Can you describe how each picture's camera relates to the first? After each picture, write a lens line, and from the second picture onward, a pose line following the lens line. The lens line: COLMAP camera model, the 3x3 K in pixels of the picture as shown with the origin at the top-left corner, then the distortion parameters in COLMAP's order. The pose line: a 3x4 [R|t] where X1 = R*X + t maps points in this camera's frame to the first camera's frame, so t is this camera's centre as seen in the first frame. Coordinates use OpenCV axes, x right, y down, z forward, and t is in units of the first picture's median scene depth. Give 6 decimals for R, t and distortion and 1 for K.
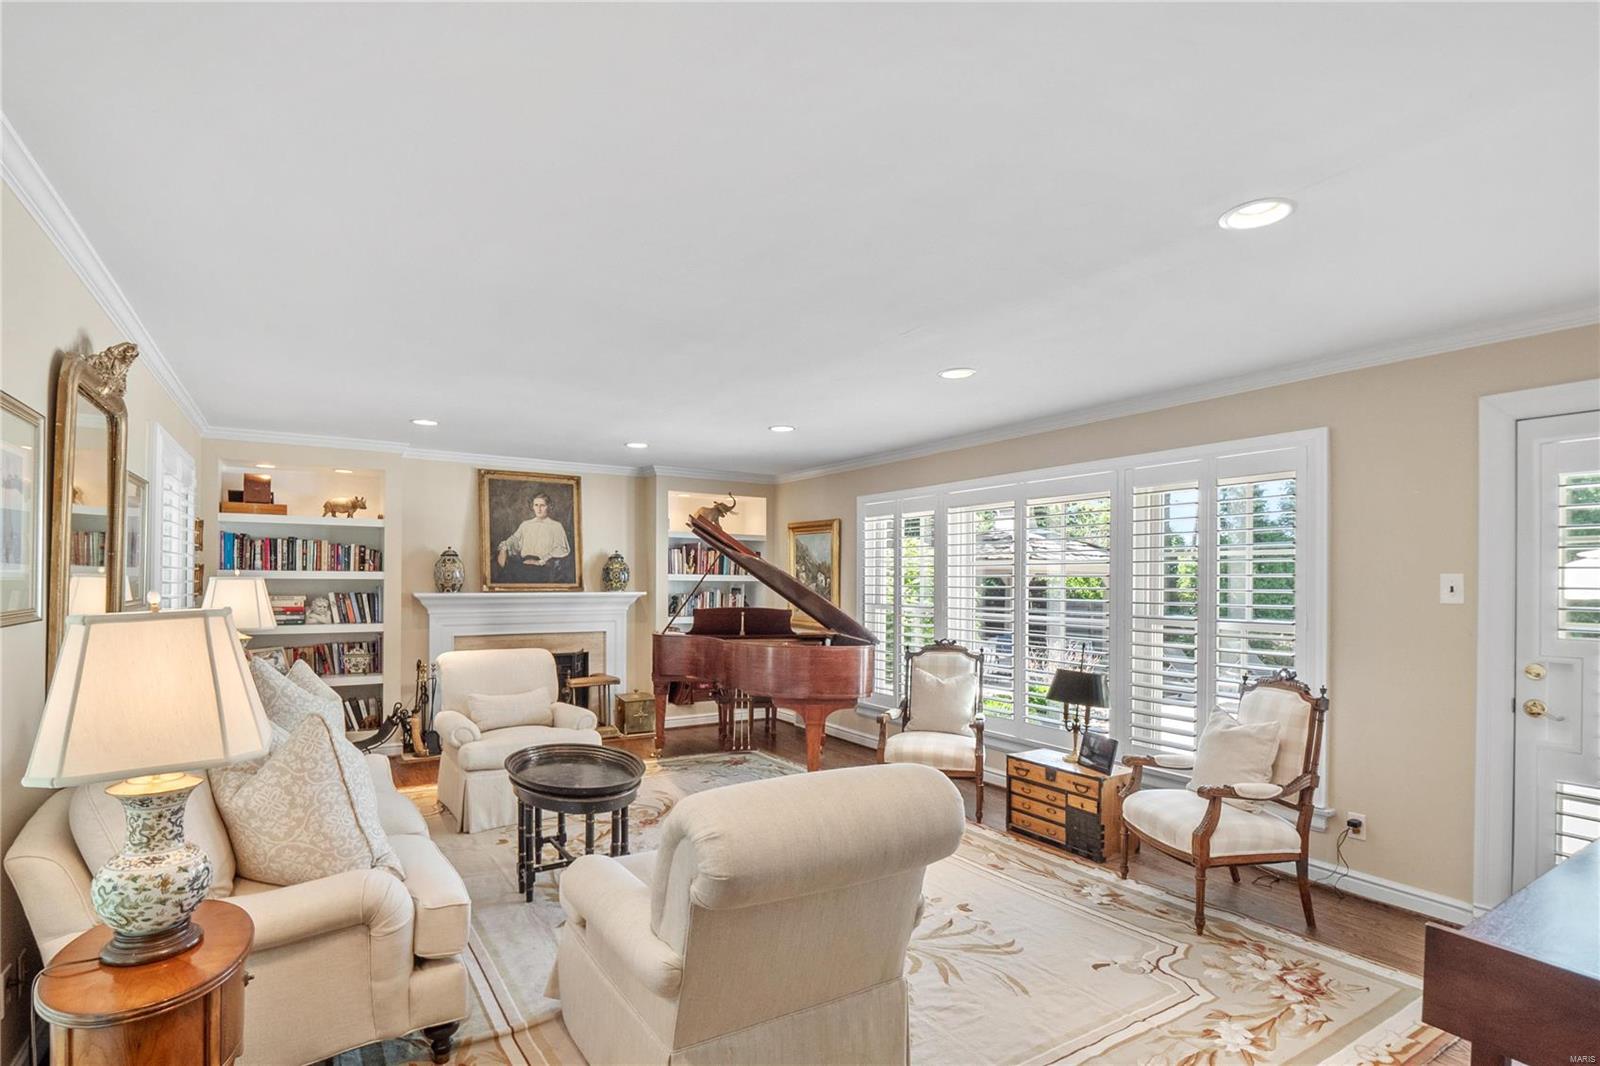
lens RADIAL K [[761.6, 0, 756.3], [0, 761.6, 583.4], [0, 0, 1]] dist [-0.009035, -0.000853]
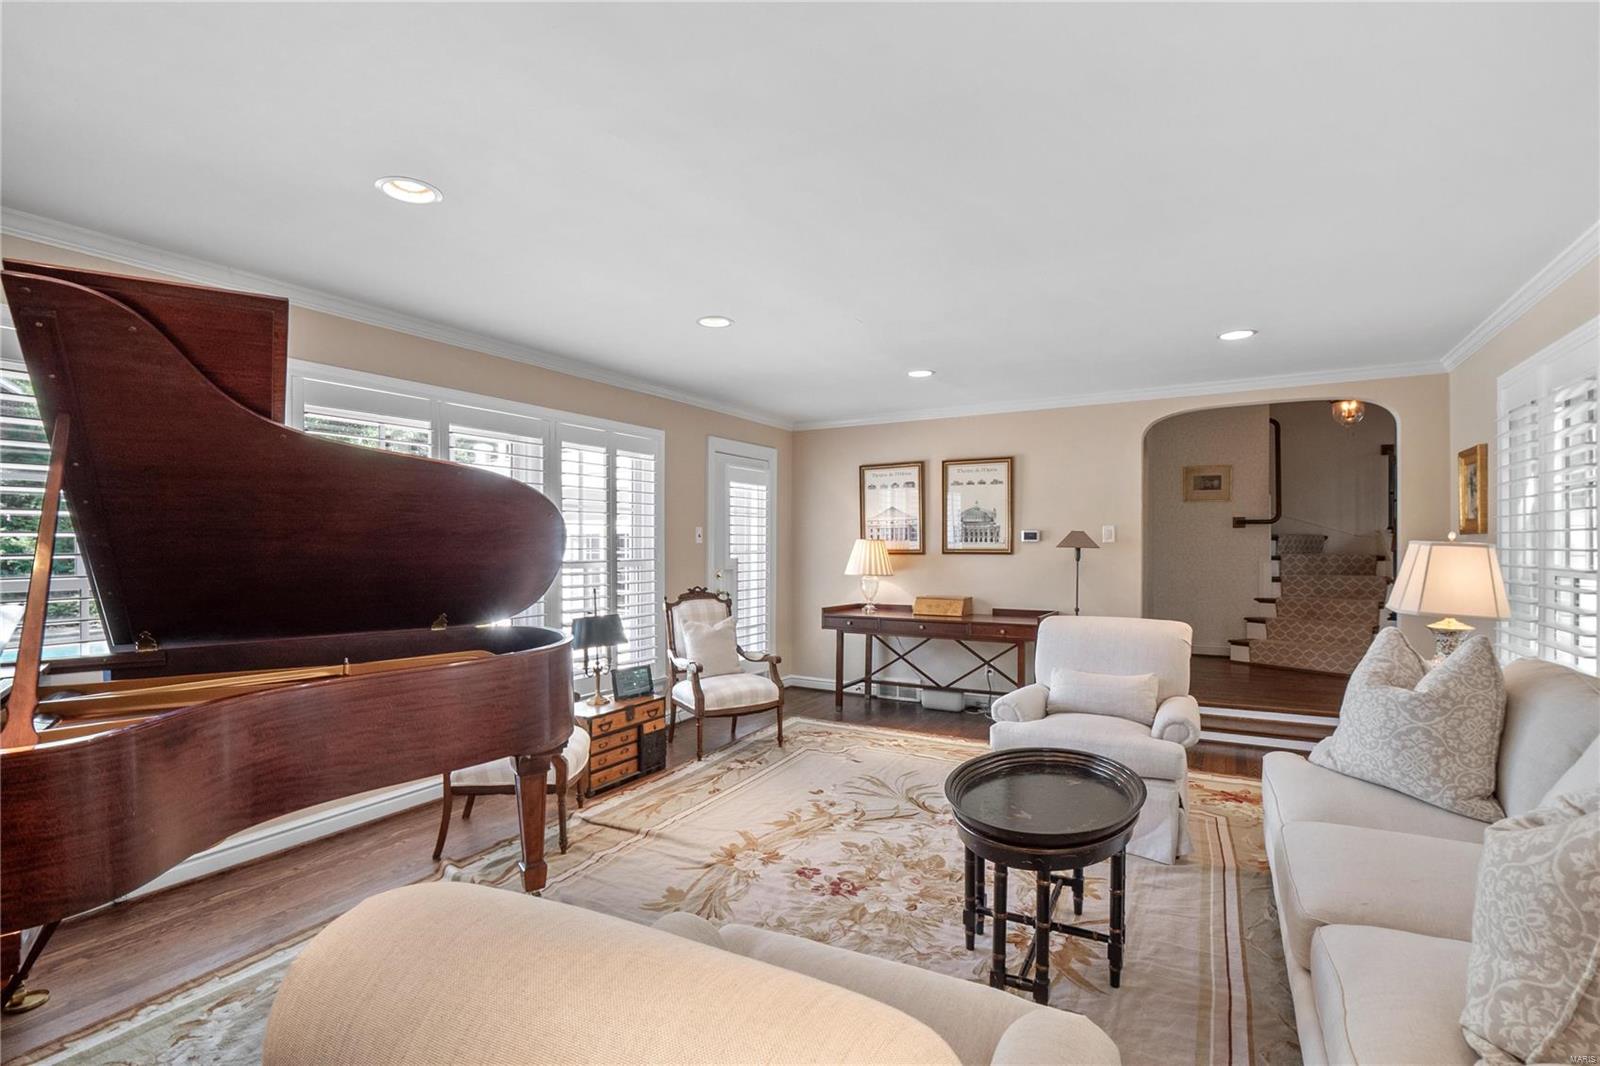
lens RADIAL K [[761.6, 0, 800.3], [0, 761.6, 535.3], [0, 0, 1]] dist [-0.009035, -0.000853]
pose [[-0.513345, 0.007401, 0.858151, -0.280174], [0.001540, 0.999969, -0.007704, 0.007184], [-0.858181, -0.002633, -0.513340, 0.599501]]
